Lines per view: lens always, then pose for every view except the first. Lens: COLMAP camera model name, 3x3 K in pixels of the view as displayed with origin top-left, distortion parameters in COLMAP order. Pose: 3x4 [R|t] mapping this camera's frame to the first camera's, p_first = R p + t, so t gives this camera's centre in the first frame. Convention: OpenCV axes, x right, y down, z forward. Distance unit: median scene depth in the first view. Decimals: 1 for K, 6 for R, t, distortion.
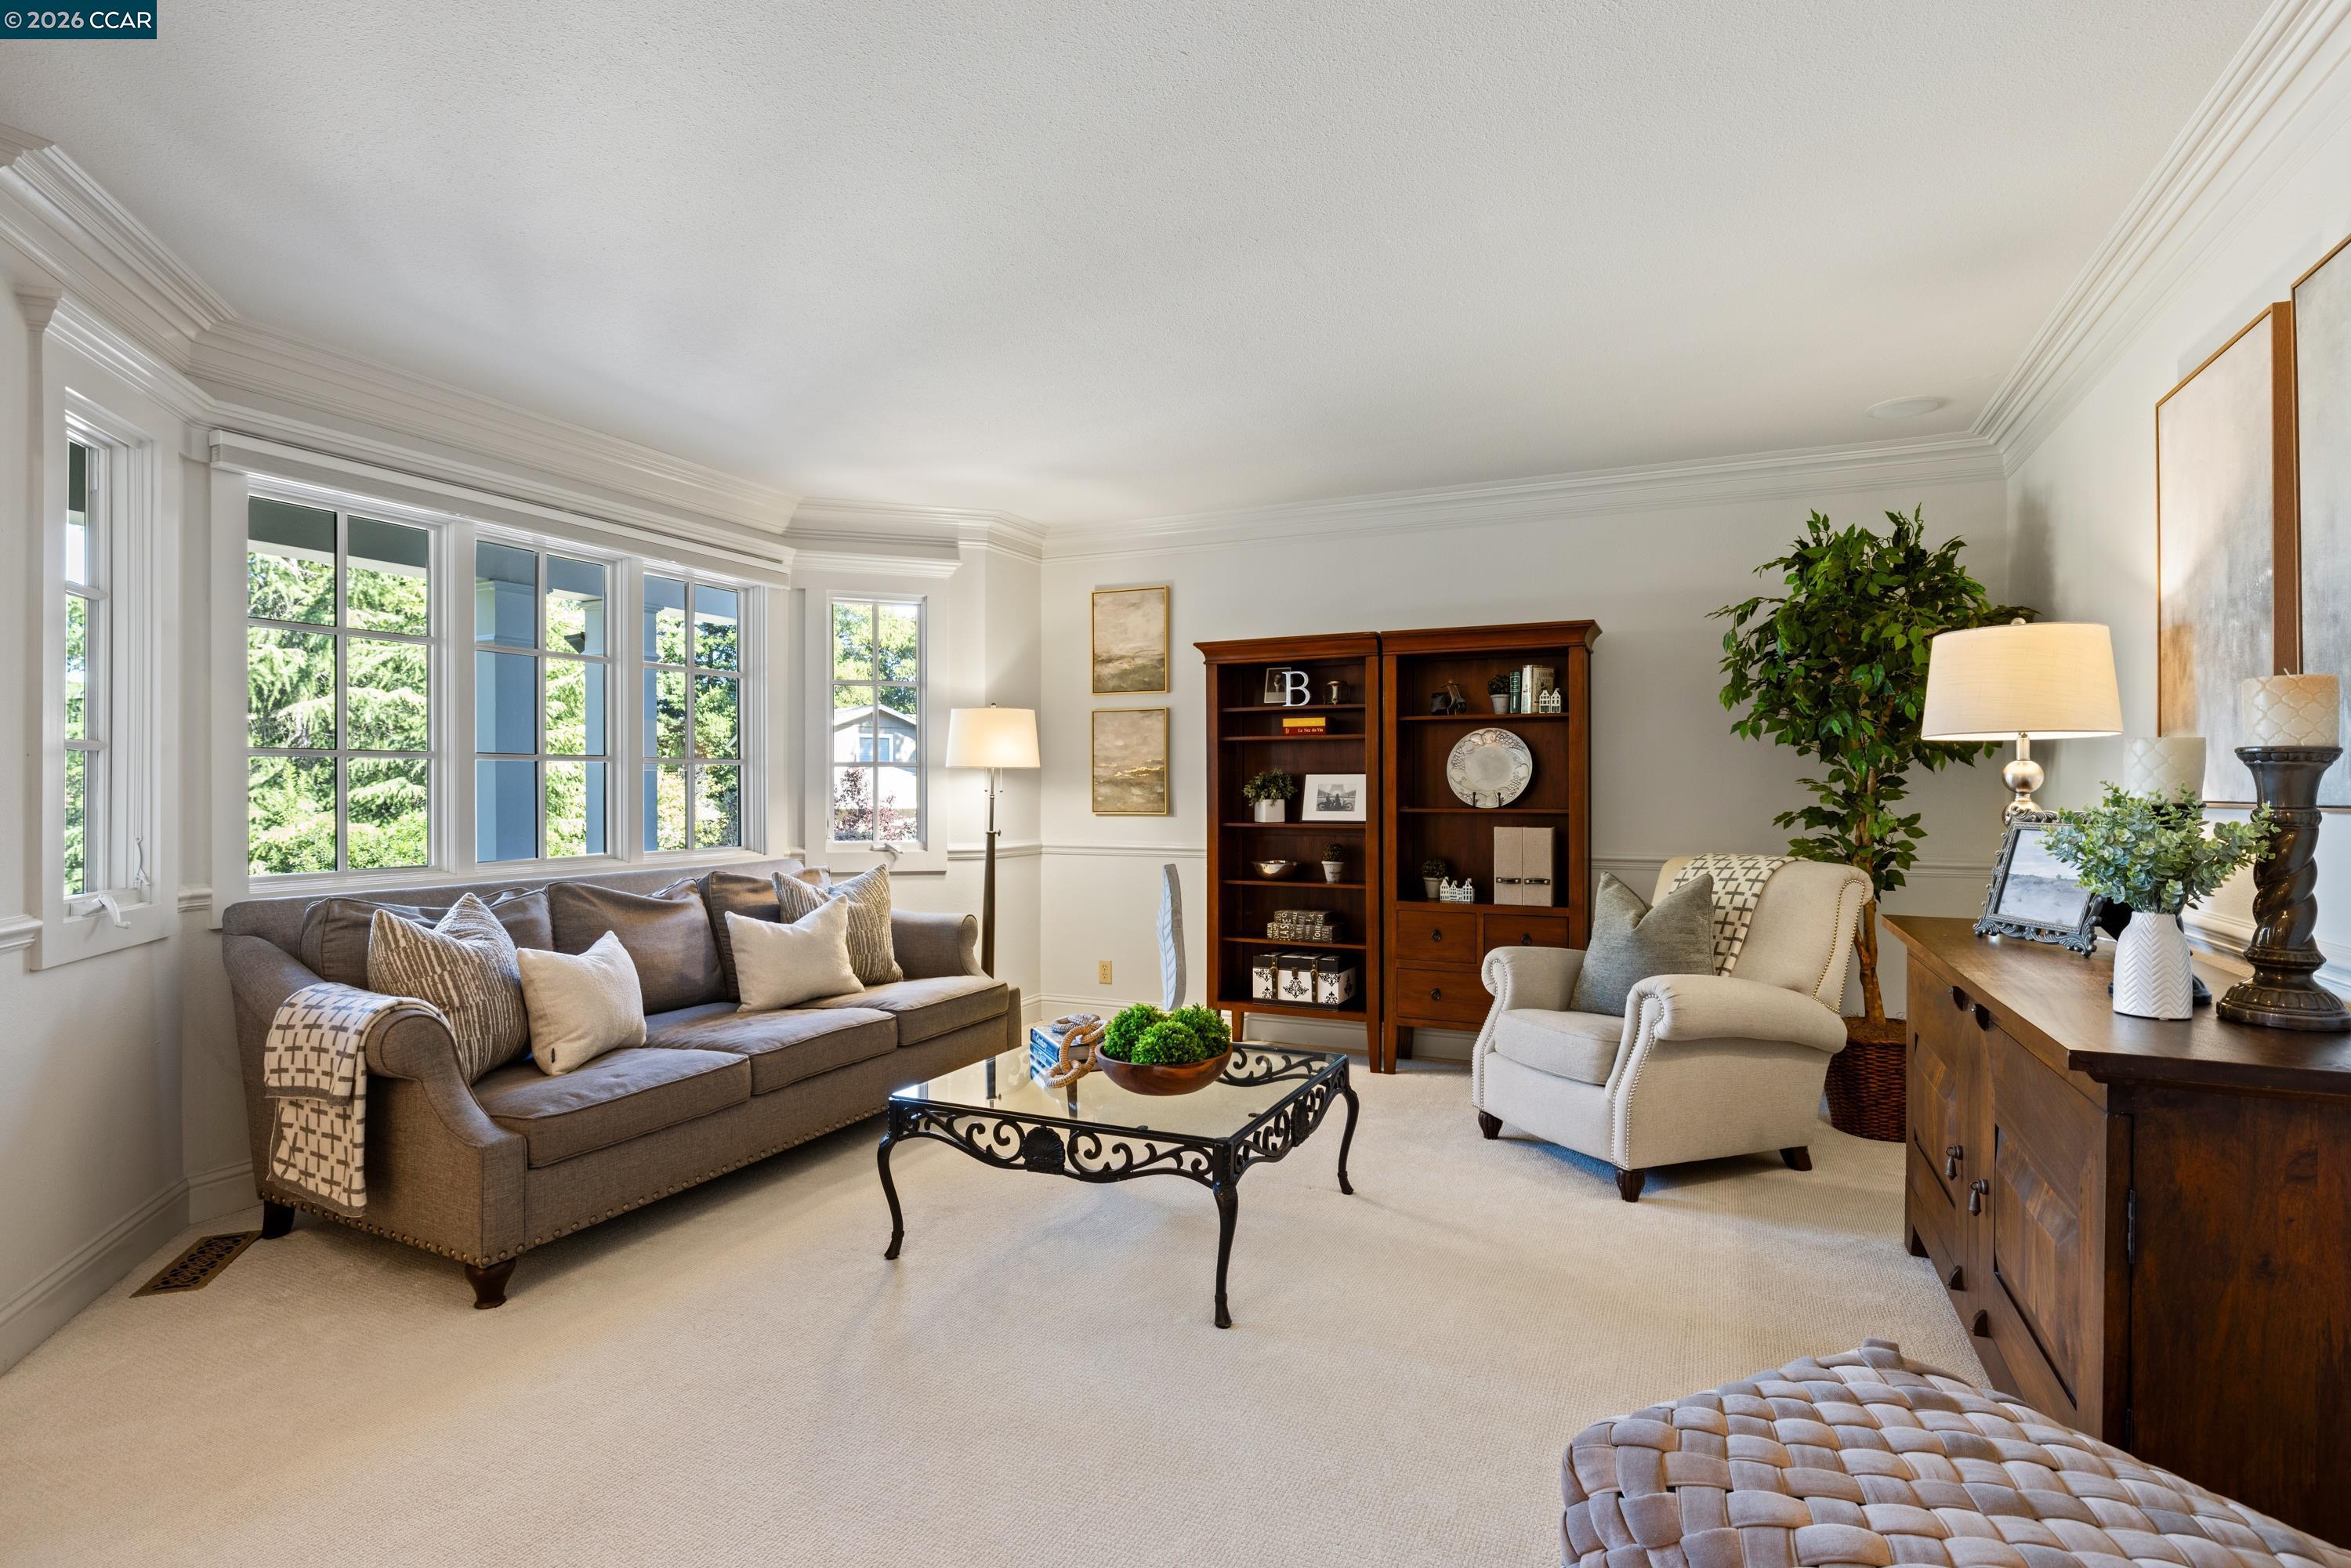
lens RADIAL K [[1198.5, 0, 1149.6], [0, 1198.5, 789.2], [0, 0, 1]] dist [-0.001591, 0.000223]
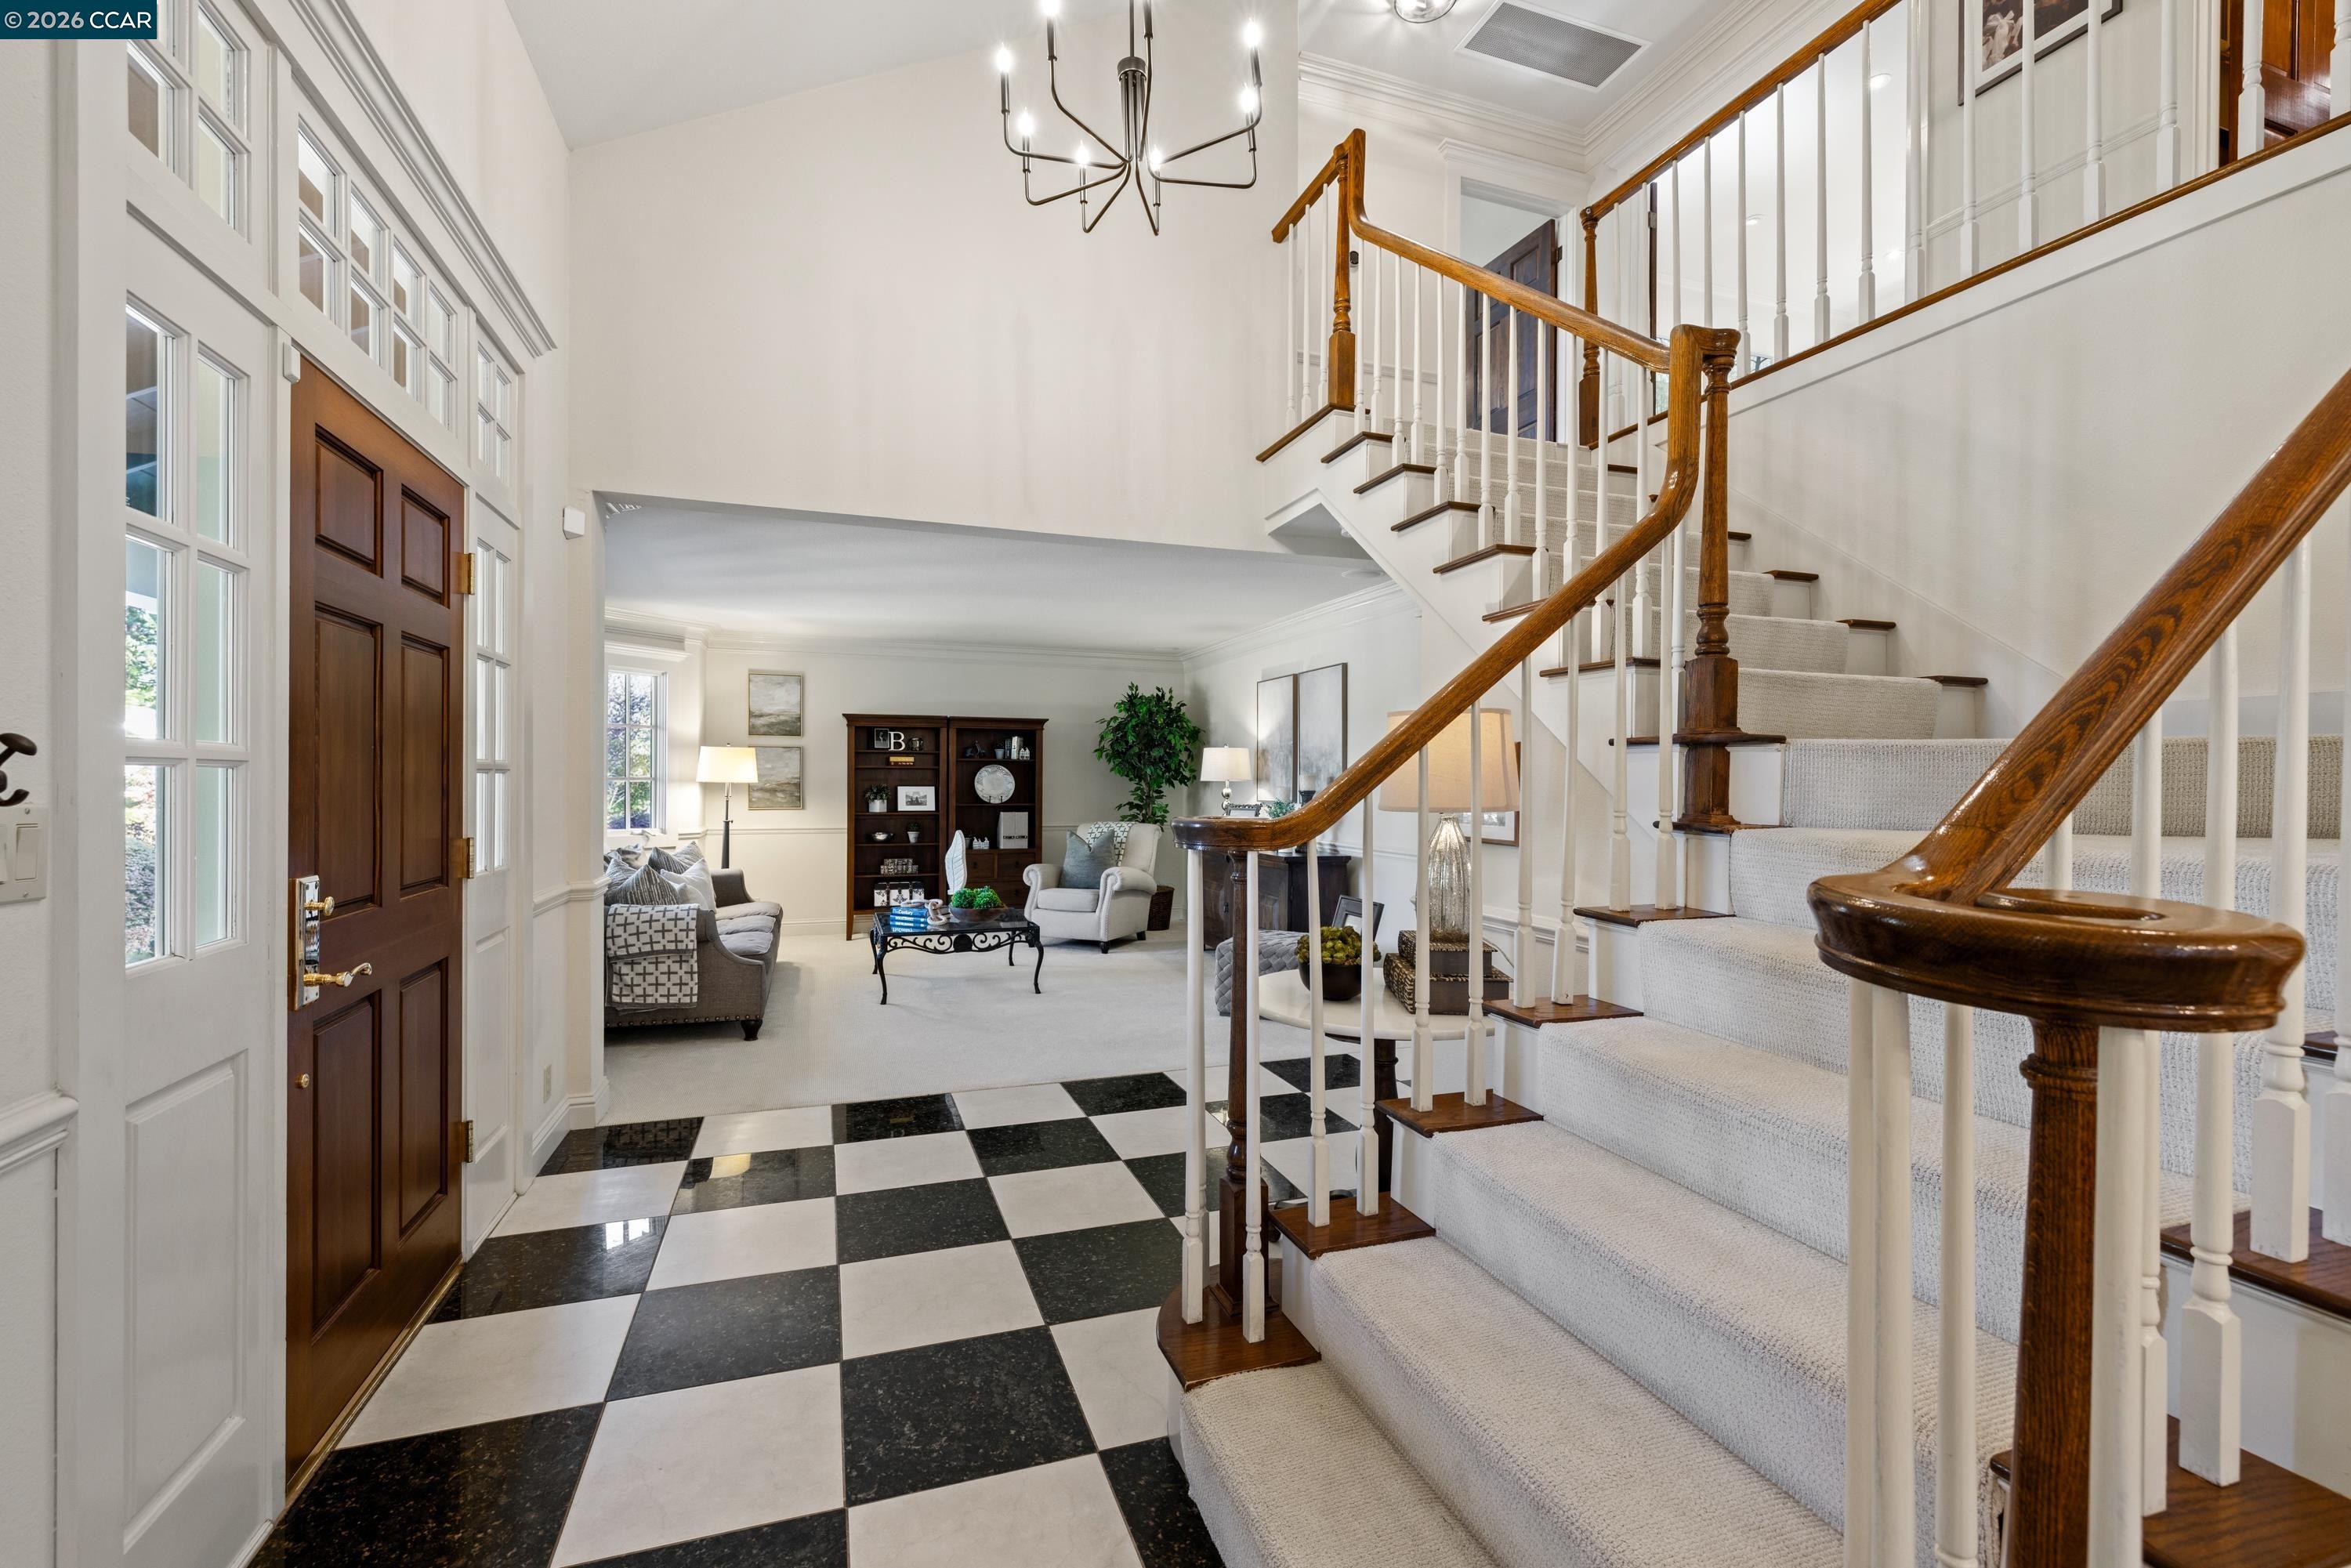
lens RADIAL K [[1000.9, 0, 1185.6], [0, 1000.9, 784.5], [0, 0, 1]] dist [0.006002, -0.000542]
pose [[0.706402, 0.001803, 0.707809, -0.727633], [-0.004235, 0.999990, 0.001679, -0.021617], [-0.707799, -0.004184, 0.706402, -0.475271]]
